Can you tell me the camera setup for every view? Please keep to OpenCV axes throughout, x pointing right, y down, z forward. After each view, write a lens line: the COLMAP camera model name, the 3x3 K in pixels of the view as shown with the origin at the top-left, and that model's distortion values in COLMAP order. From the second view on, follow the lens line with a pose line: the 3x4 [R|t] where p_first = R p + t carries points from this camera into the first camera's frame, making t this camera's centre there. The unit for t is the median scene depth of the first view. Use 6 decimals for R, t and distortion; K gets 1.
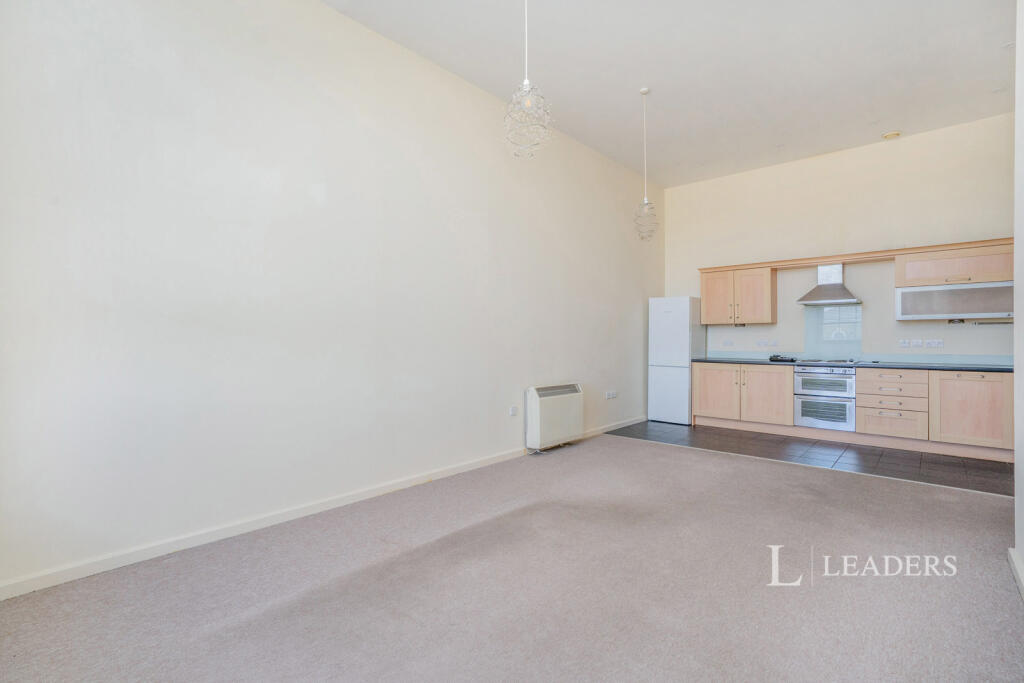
lens RADIAL K [[471.4, 0, 512.0], [0, 471.4, 341.5], [0, 0, 1]] dist [-0.001894, 0.000039]
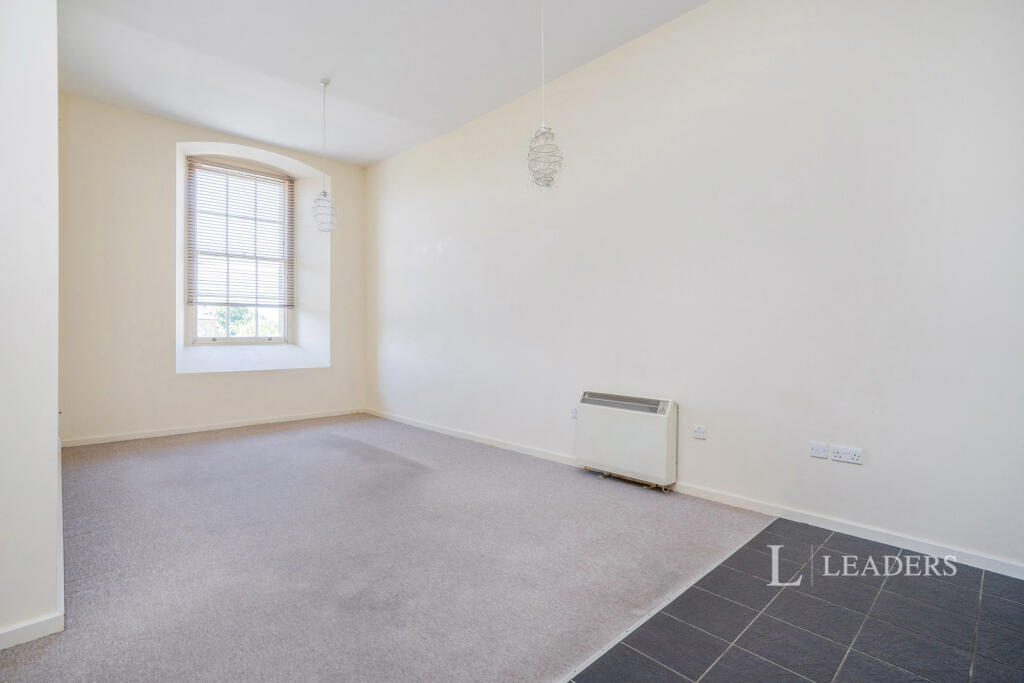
lens RADIAL K [[489.1, 0, 496.2], [0, 489.1, 331.1], [0, 0, 1]] dist [-0.022422, -0.000082]
pose [[-0.104914, -0.005857, -0.994464, 1.319173], [-0.000334, 0.999983, -0.005854, -0.002462], [0.994481, -0.000282, -0.104914, 1.338915]]
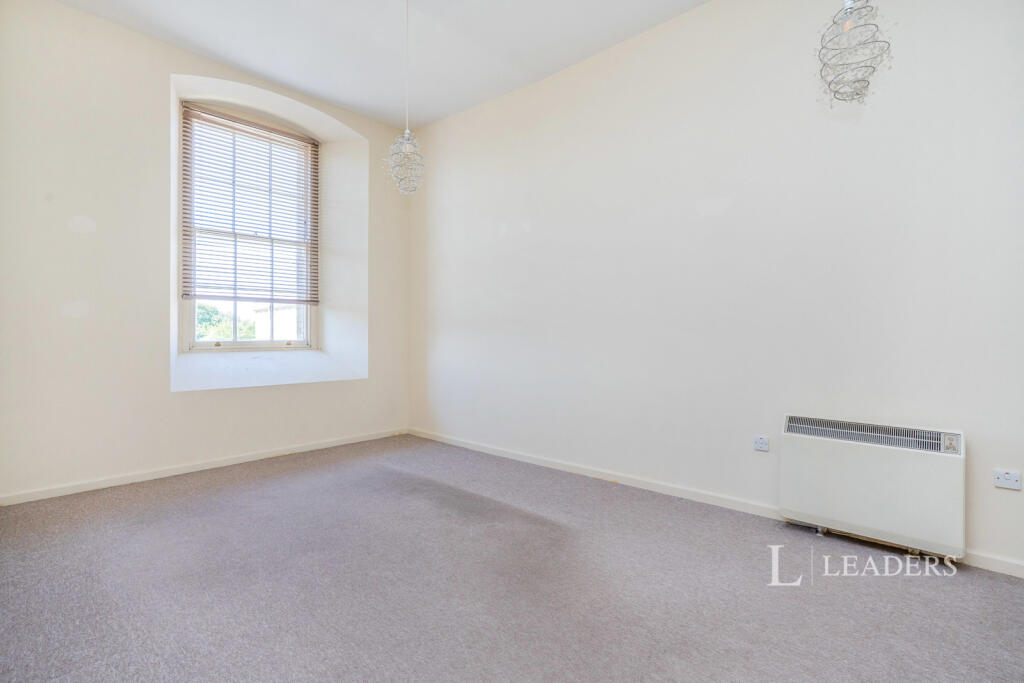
lens RADIAL K [[478.8, 0, 510.8], [0, 478.8, 332.5], [0, 0, 1]] dist [-0.015483, 0.000685]
pose [[-0.017190, -0.007569, -0.999824, 0.948425], [0.001024, 0.999971, -0.007588, -0.004322], [0.999852, -0.001155, -0.017182, 0.937735]]
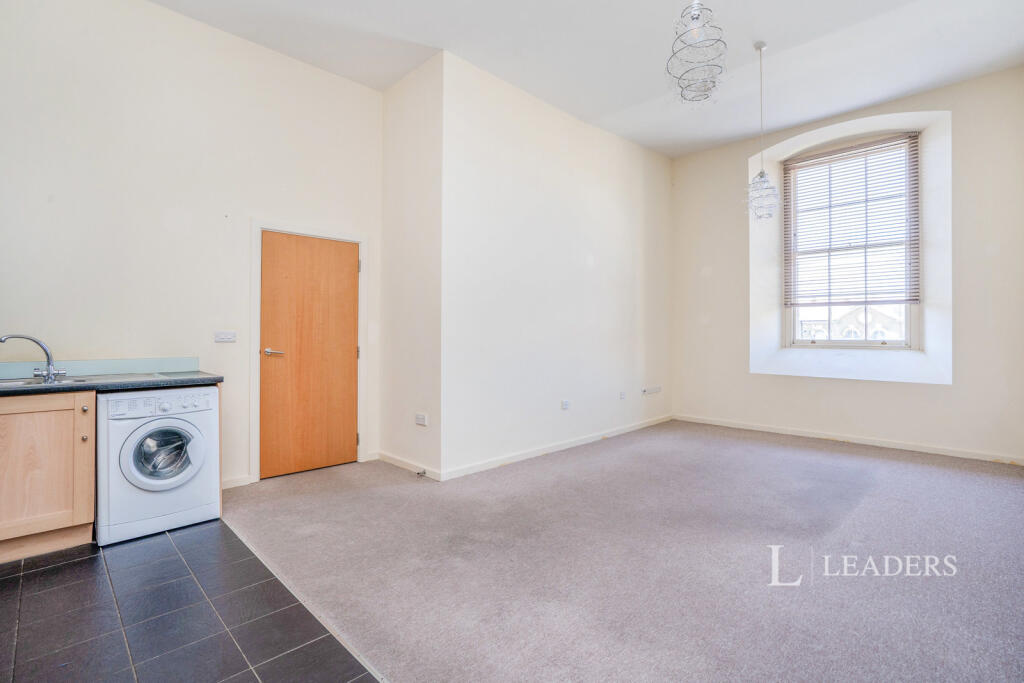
lens RADIAL K [[489.1, 0, 496.2], [0, 489.1, 331.1], [0, 0, 1]] dist [-0.022422, -0.000082]
pose [[-0.996759, -0.003645, 0.080359, 0.569570], [-0.004089, 0.999977, -0.005364, -0.006968], [-0.080338, -0.005676, -0.996752, 1.927430]]
